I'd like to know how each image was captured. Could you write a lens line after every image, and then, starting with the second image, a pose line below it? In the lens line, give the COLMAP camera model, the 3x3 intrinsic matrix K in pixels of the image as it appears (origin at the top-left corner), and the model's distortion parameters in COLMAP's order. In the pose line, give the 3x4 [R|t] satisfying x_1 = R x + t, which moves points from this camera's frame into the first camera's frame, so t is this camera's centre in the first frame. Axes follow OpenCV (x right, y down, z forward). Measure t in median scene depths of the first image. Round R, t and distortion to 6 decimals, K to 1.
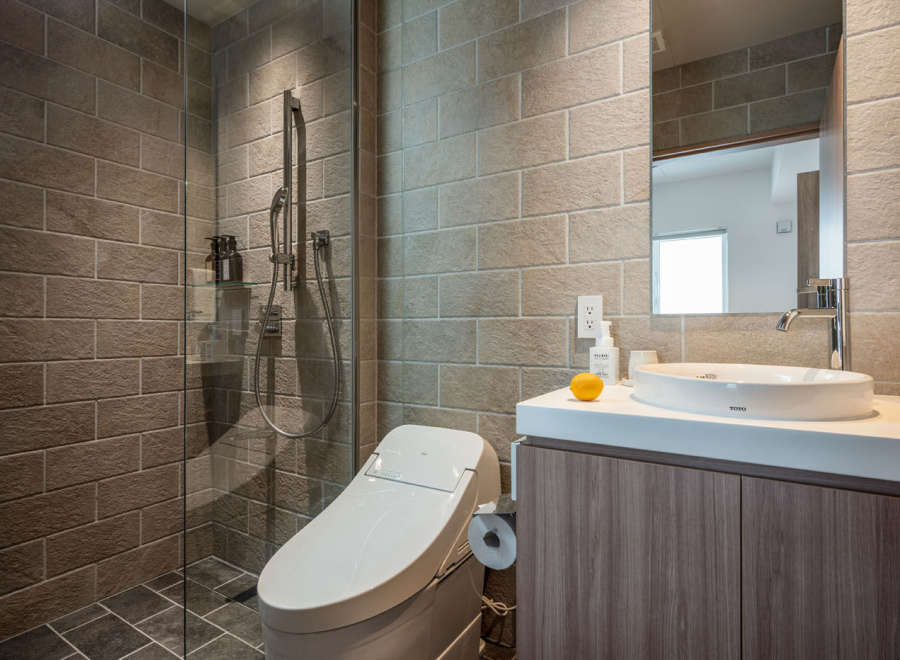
lens RADIAL K [[474.9, 0, 450.0], [0, 474.9, 330.0], [0, 0, 1]] dist [0.000588, 0.000055]
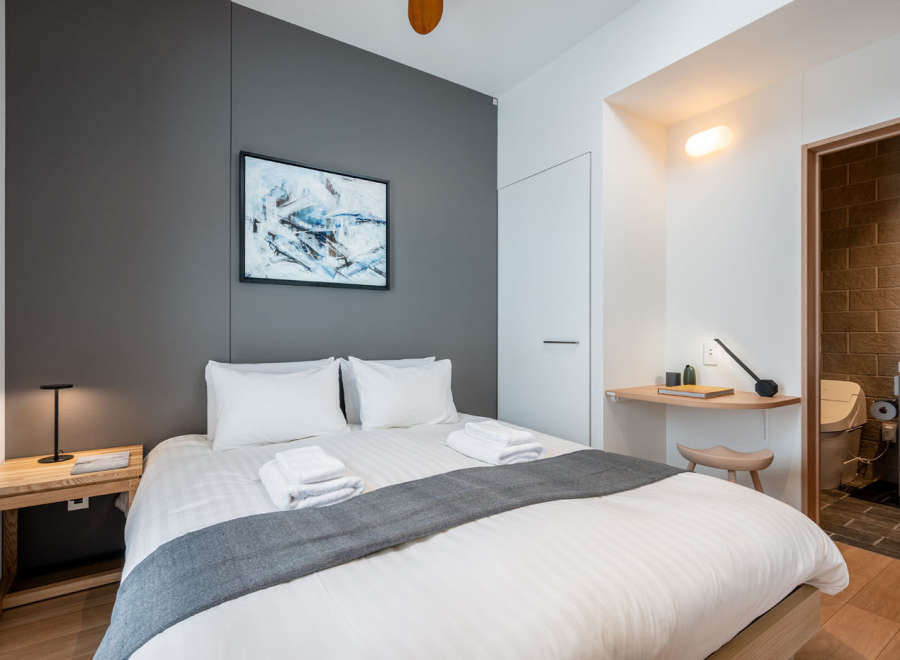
lens RADIAL K [[450.8, 0, 450.0], [0, 450.8, 330.0], [0, 0, 1]] dist [-0.001446, -0.000281]
pose [[0.908835, 0.000466, -0.417155, -0.806362], [-0.003450, 0.999974, -0.006400, -0.016555], [0.417141, 0.007255, 0.908813, -1.791830]]
